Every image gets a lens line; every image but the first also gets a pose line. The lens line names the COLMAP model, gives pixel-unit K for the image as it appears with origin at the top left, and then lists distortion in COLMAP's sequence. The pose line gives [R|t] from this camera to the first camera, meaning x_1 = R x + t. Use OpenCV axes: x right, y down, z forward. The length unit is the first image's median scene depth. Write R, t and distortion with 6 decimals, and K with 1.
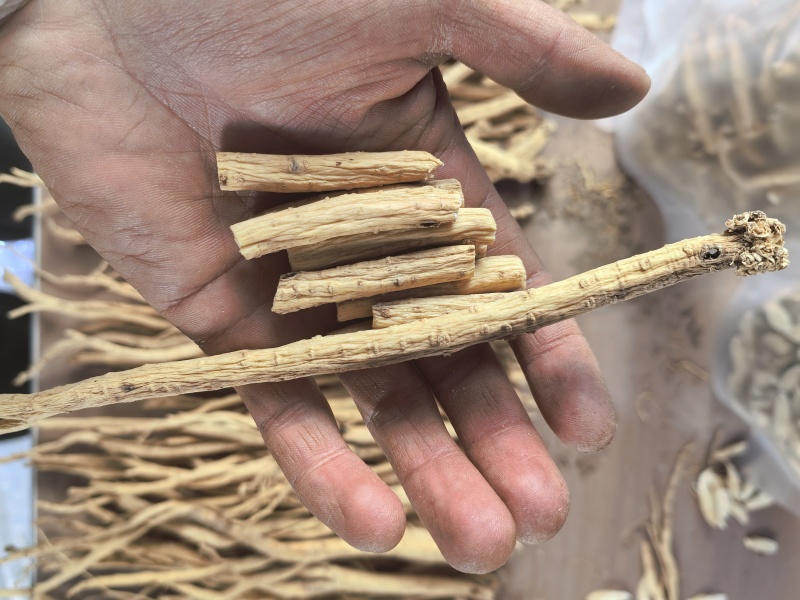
lens RADIAL K [[686.5, 0, 400.0], [0, 686.5, 300.0], [0, 0, 1]] dist [0.001319, 0.138590]
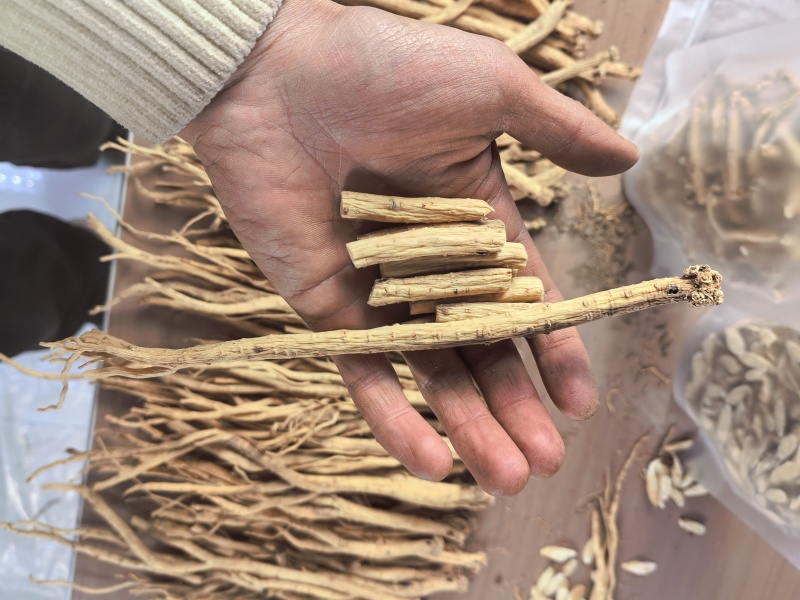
lens RADIAL K [[686.5, 0, 400.0], [0, 686.5, 300.0], [0, 0, 1]] dist [0.001319, 0.138590]
pose [[0.995852, 0.081795, 0.039852, -0.178411], [-0.082315, 0.996539, 0.011577, -0.014215], [-0.038767, -0.014810, 0.999139, -0.427994]]
